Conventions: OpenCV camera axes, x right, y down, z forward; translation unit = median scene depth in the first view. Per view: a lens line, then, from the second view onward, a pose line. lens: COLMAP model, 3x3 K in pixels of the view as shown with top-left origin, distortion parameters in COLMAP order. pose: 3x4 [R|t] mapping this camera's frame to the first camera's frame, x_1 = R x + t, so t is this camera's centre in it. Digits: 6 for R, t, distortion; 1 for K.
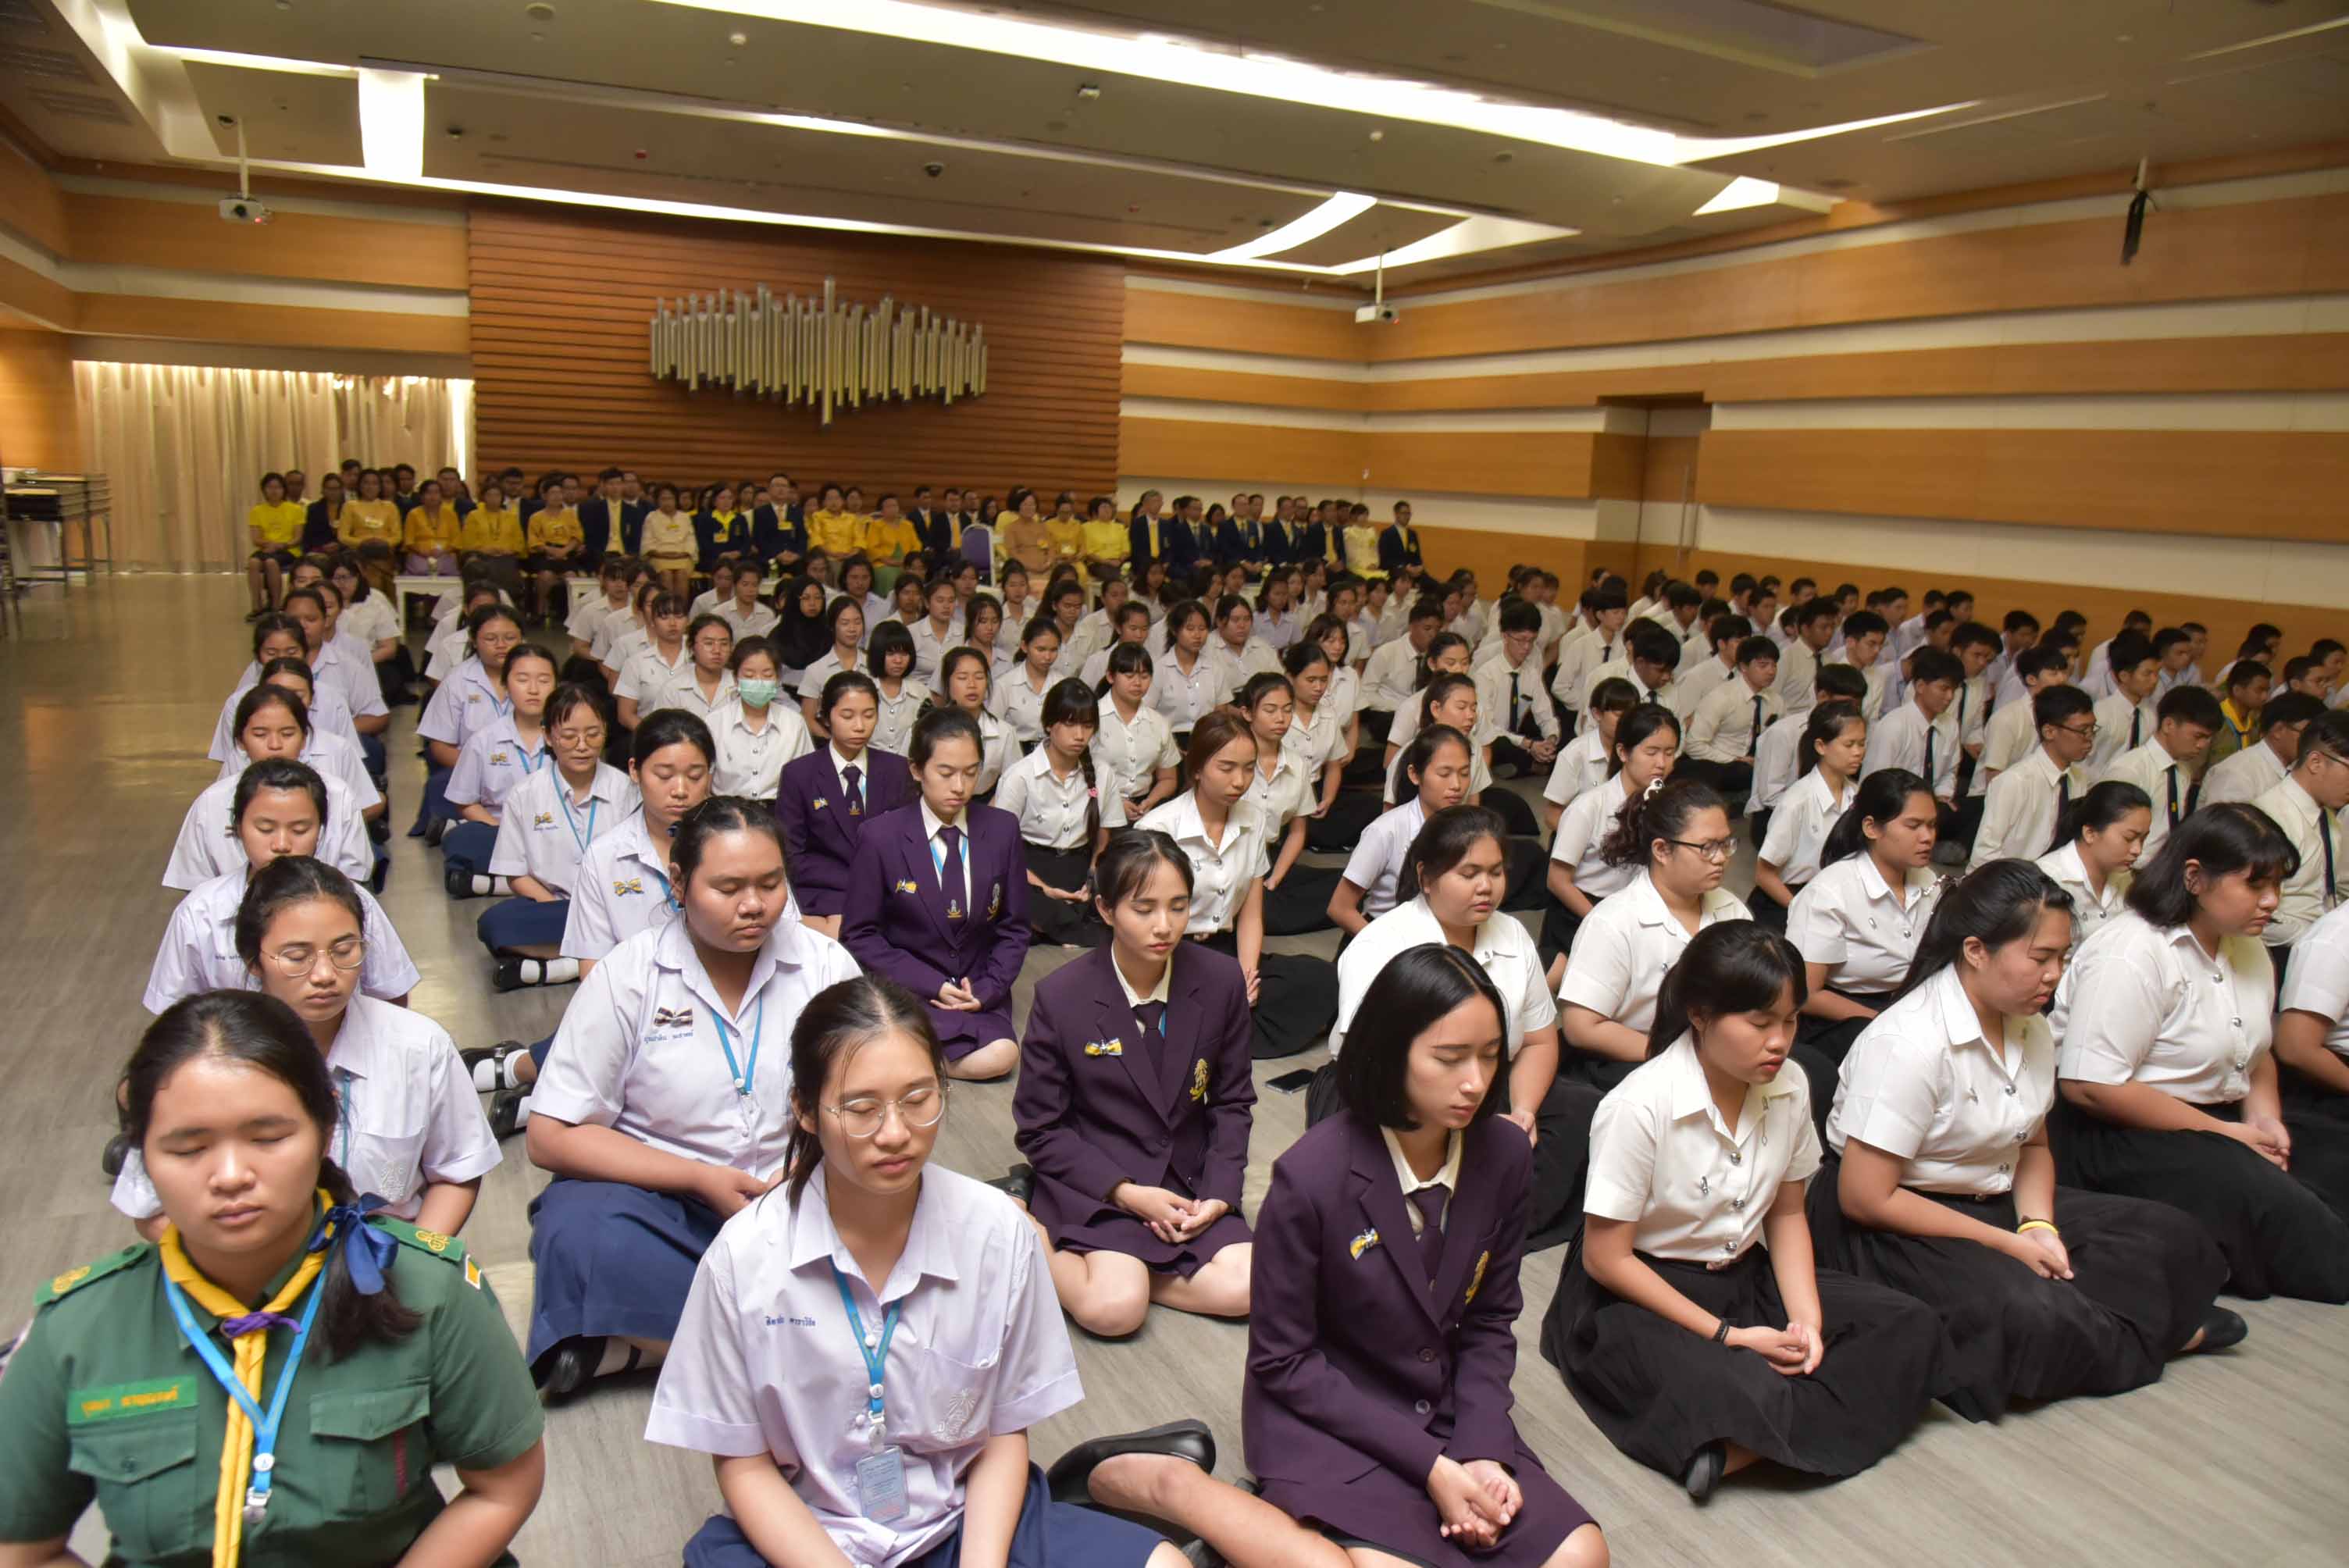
lens RADIAL K [[1672.6, 0, 1166.7], [0, 1672.6, 823.1], [0, 0, 1]] dist [-0.104029, 0.084553]
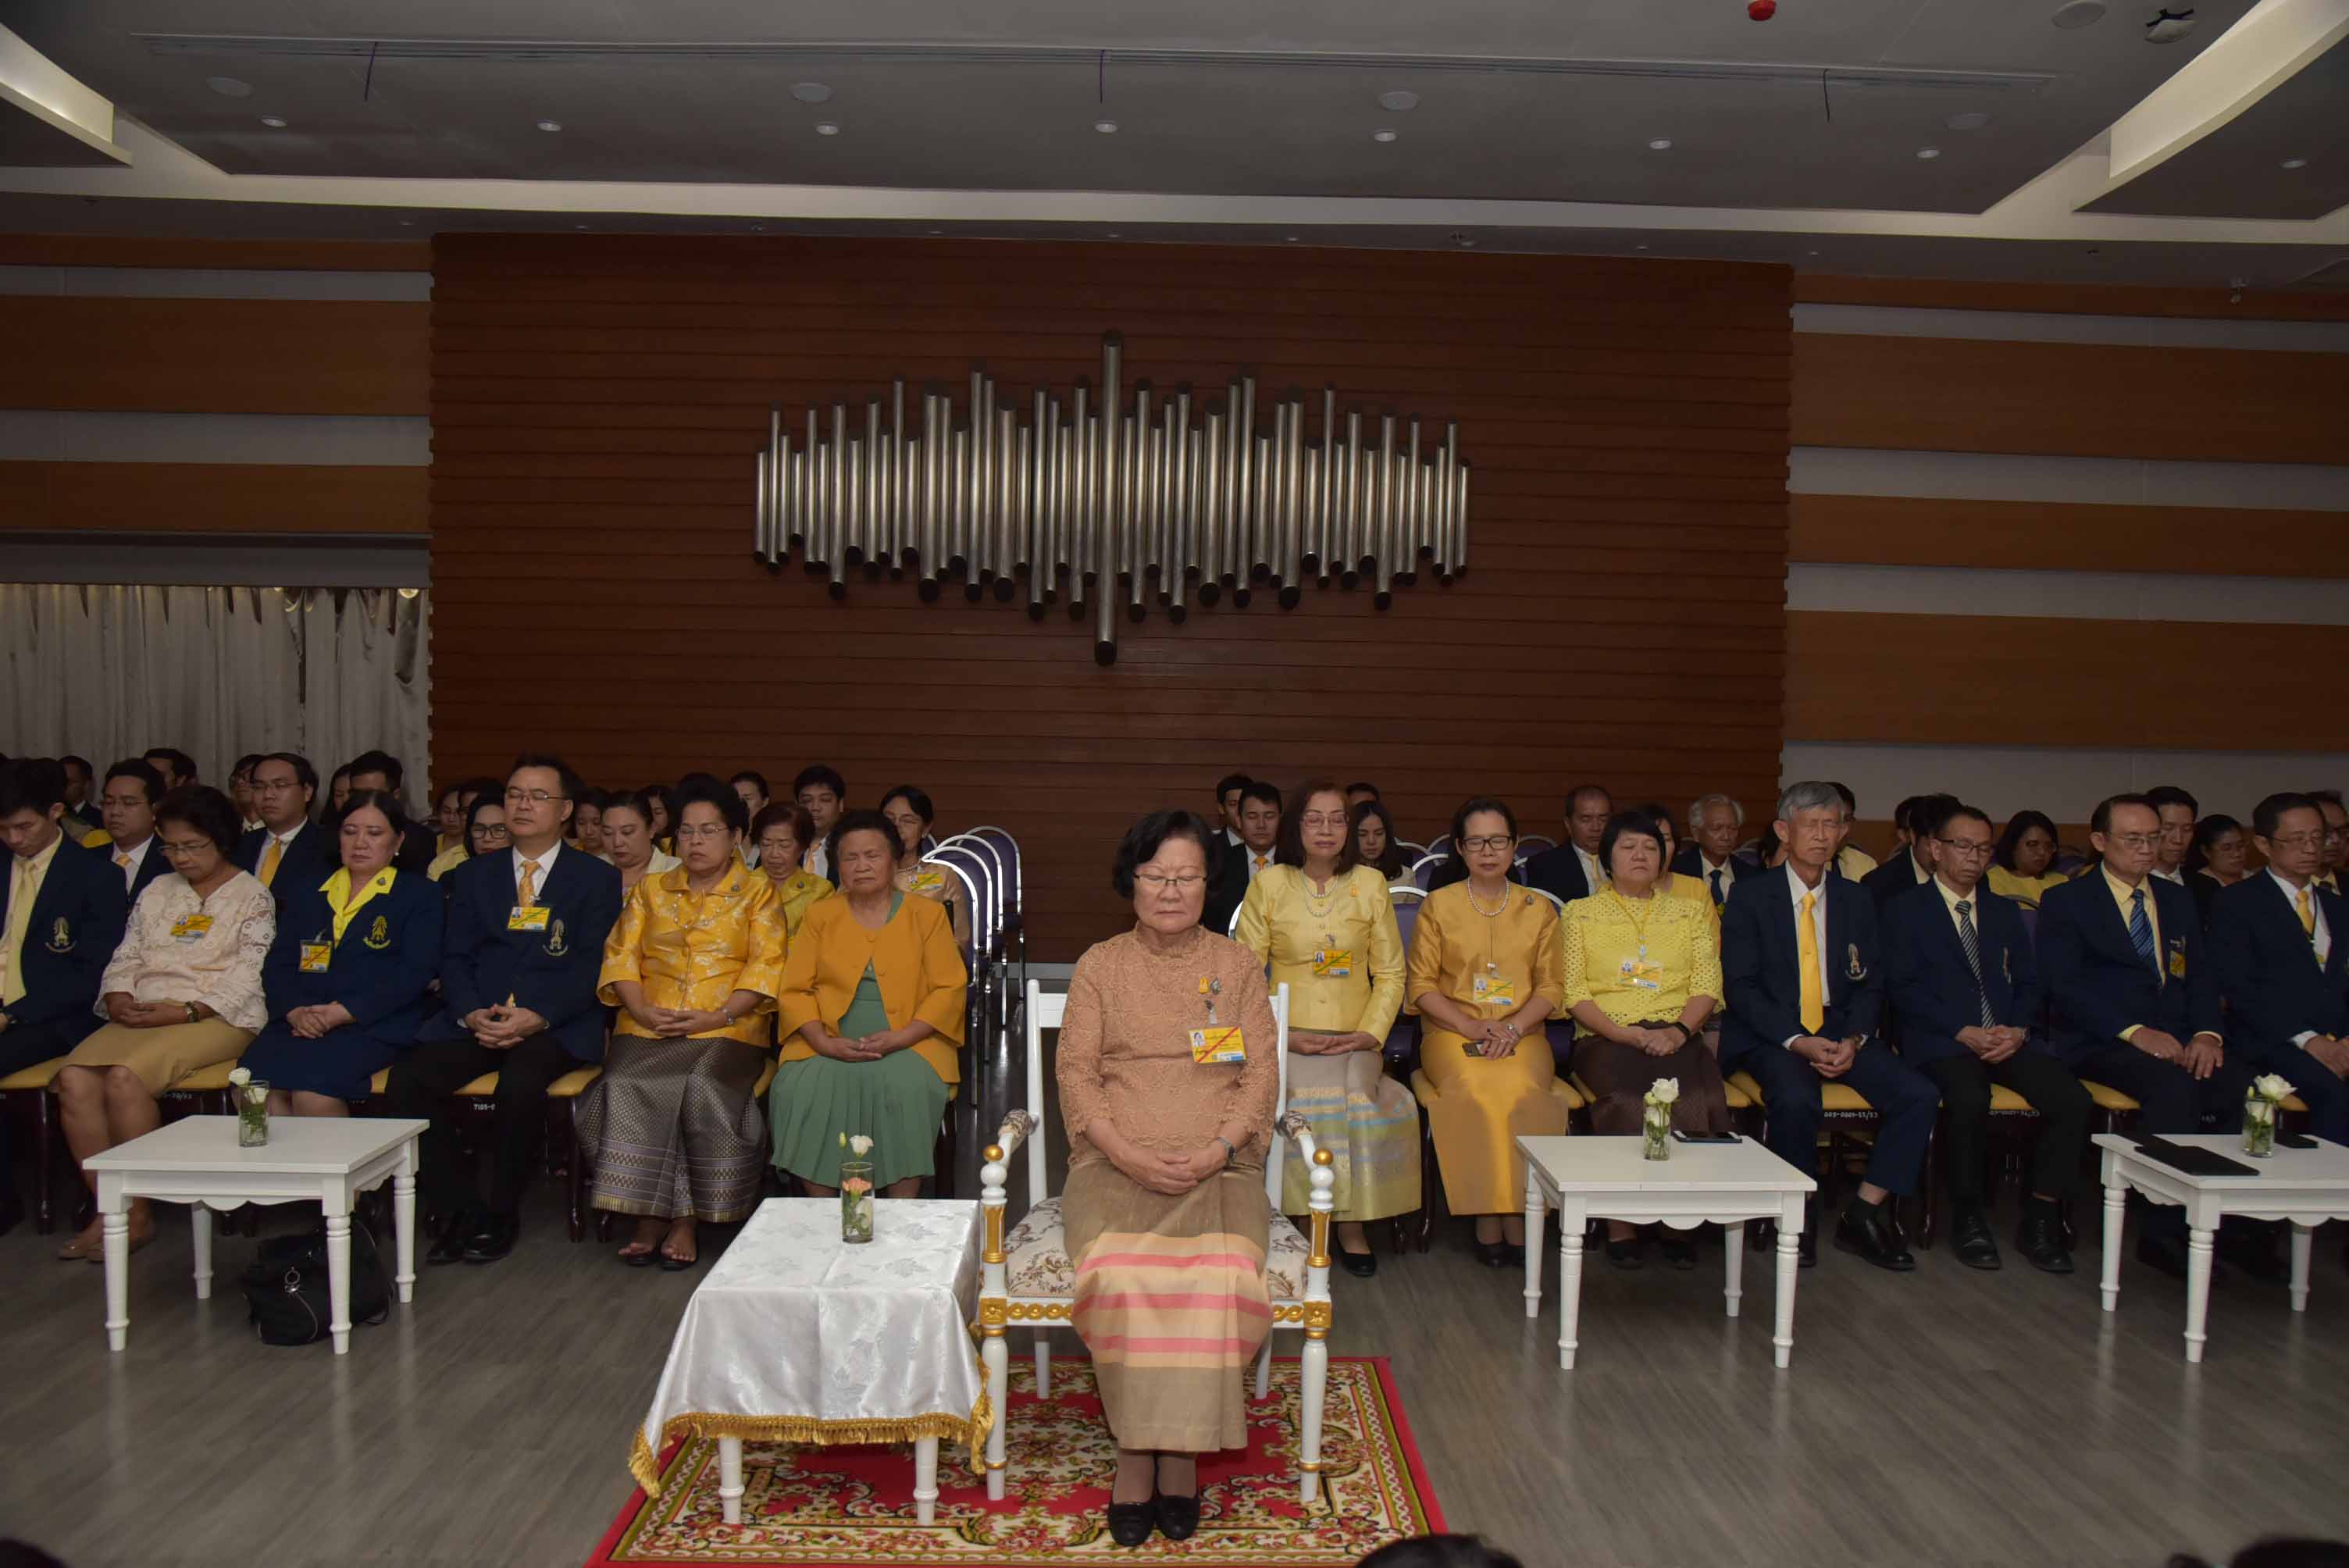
lens RADIAL K [[1672.6, 0, 1166.7], [0, 1672.6, 823.1], [0, 0, 1]] dist [-0.104029, 0.084553]
pose [[0.906527, -0.005938, -0.422106, 0.010656], [-0.060327, 0.987816, -0.143457, -0.132569], [0.417815, 0.155512, 0.895124, 0.637378]]
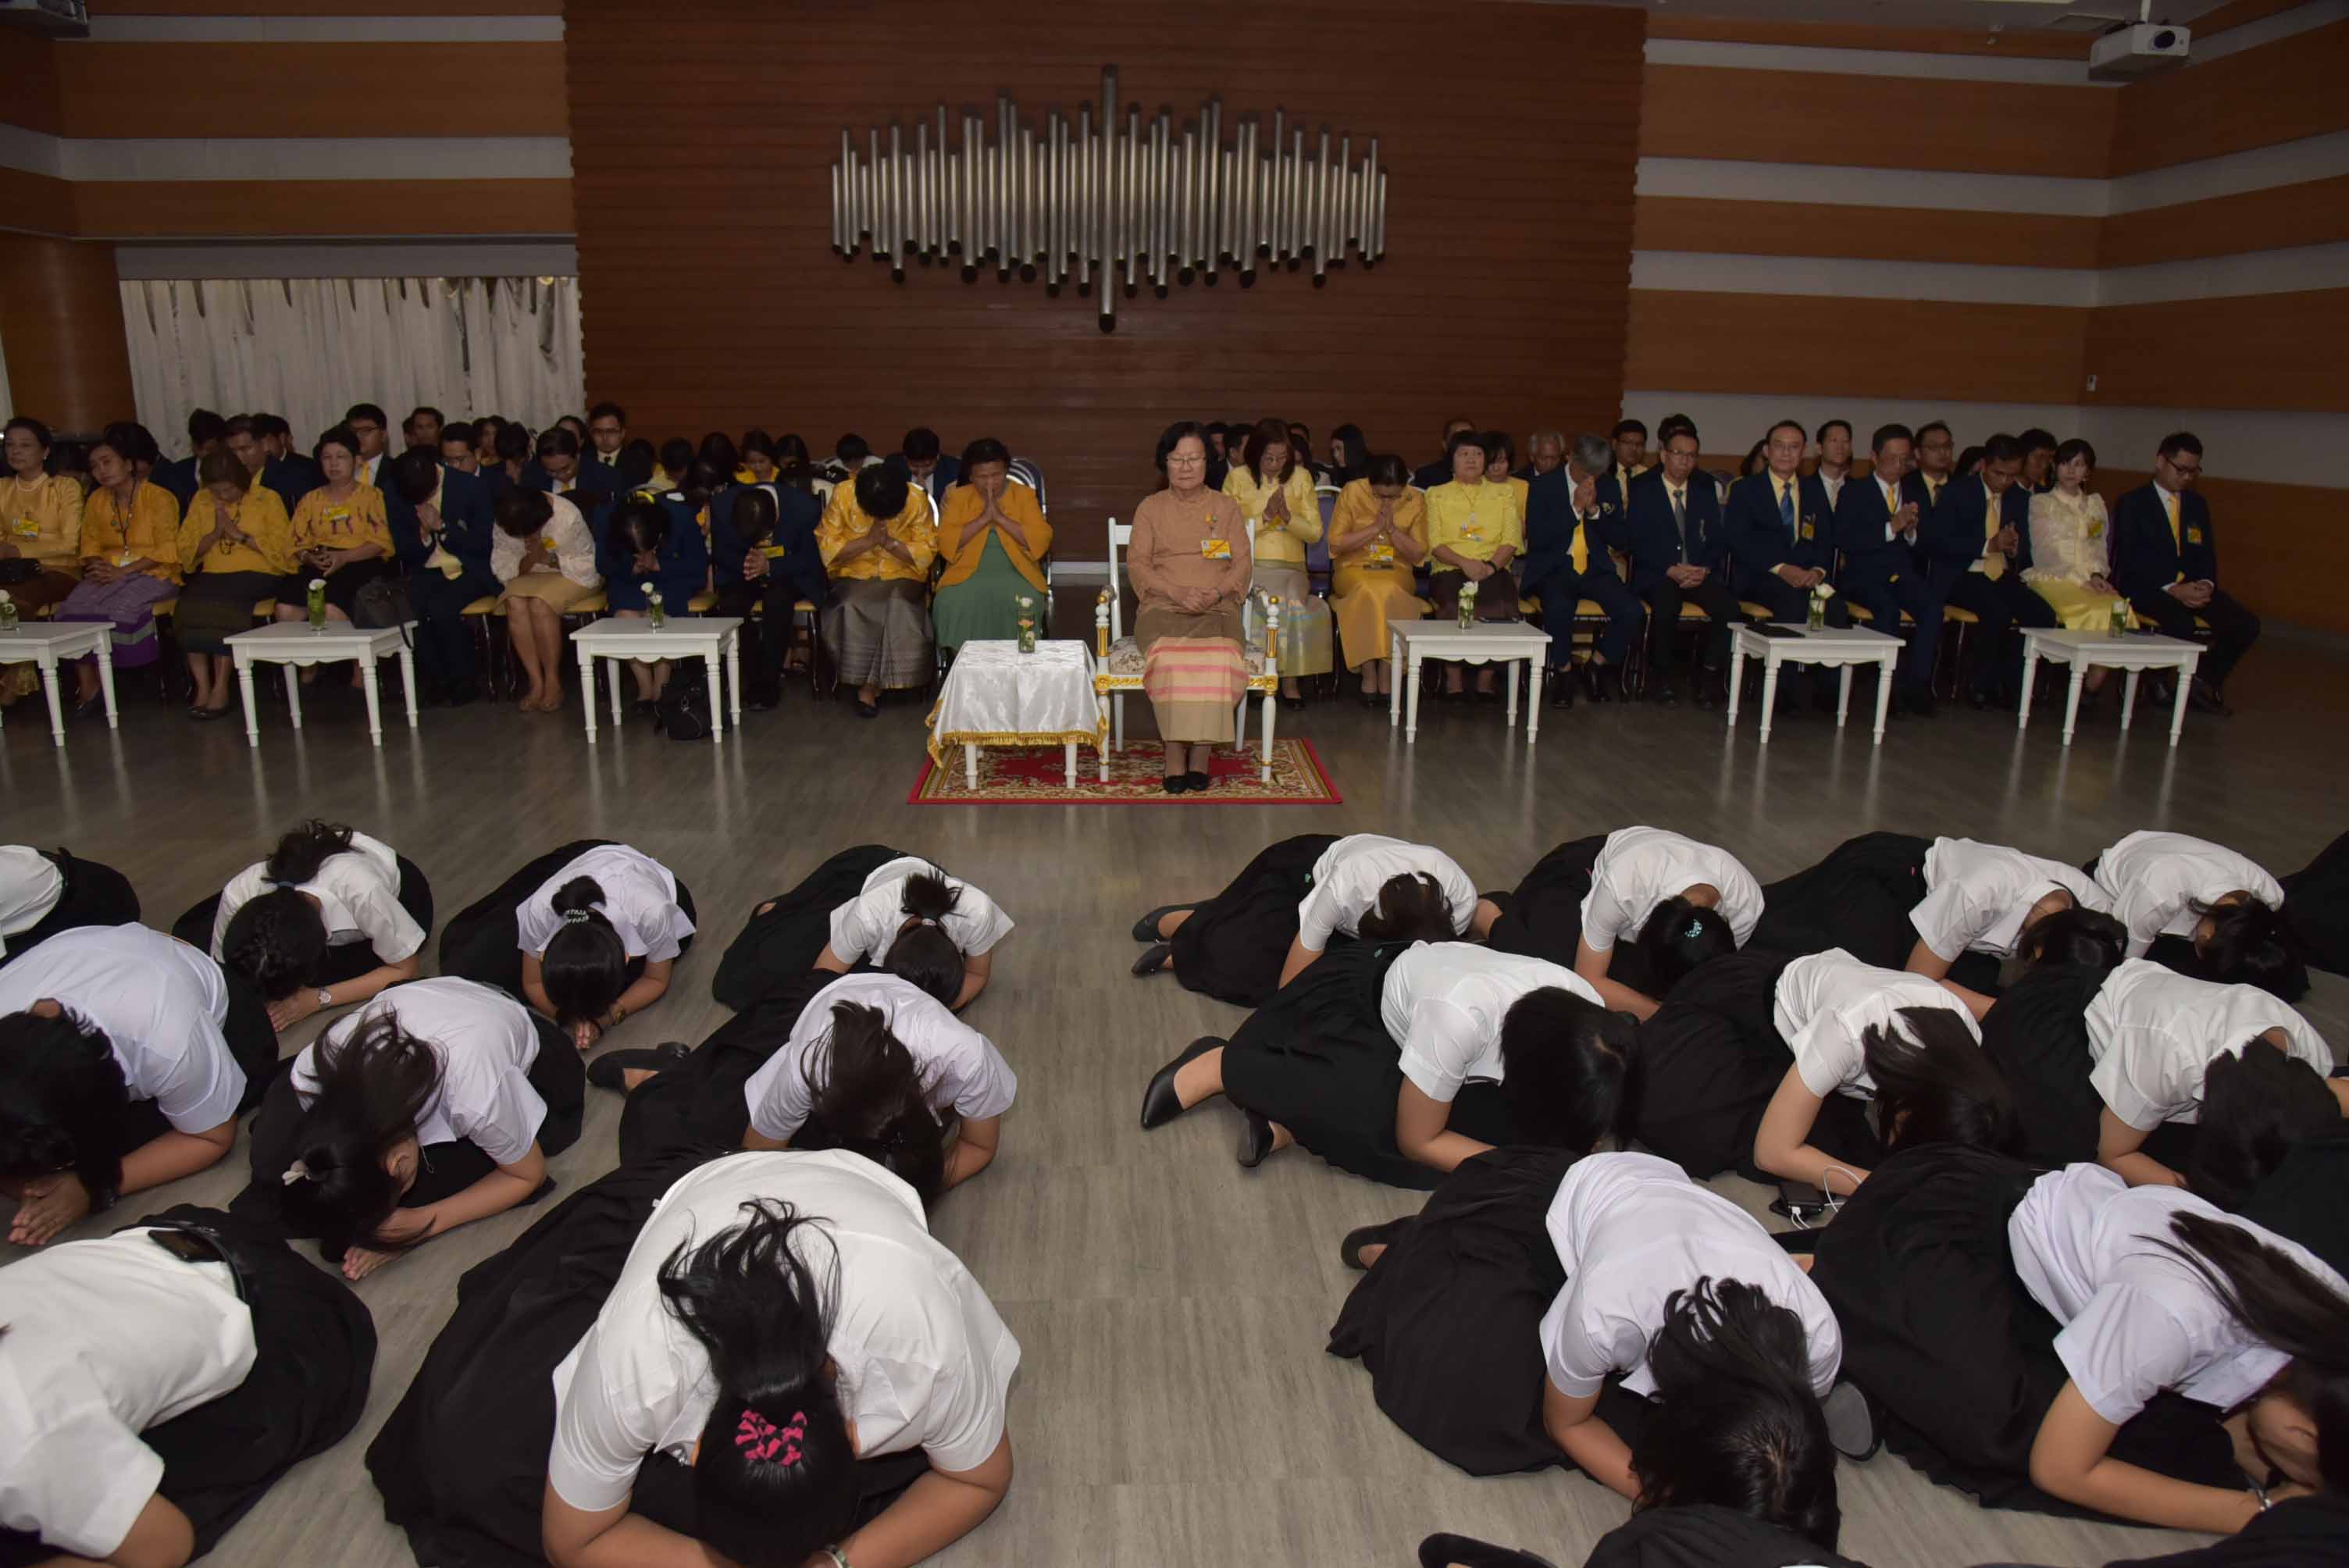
lens RADIAL K [[1577.8, 0, 1166.3], [0, 1577.8, 807.8], [0, 0, 1]] dist [-0.125094, 0.077445]
pose [[0.917750, 0.068727, -0.391166, 0.057617], [-0.049450, 0.997023, 0.059155, -0.100586], [0.394067, -0.034946, 0.918417, 0.507684]]
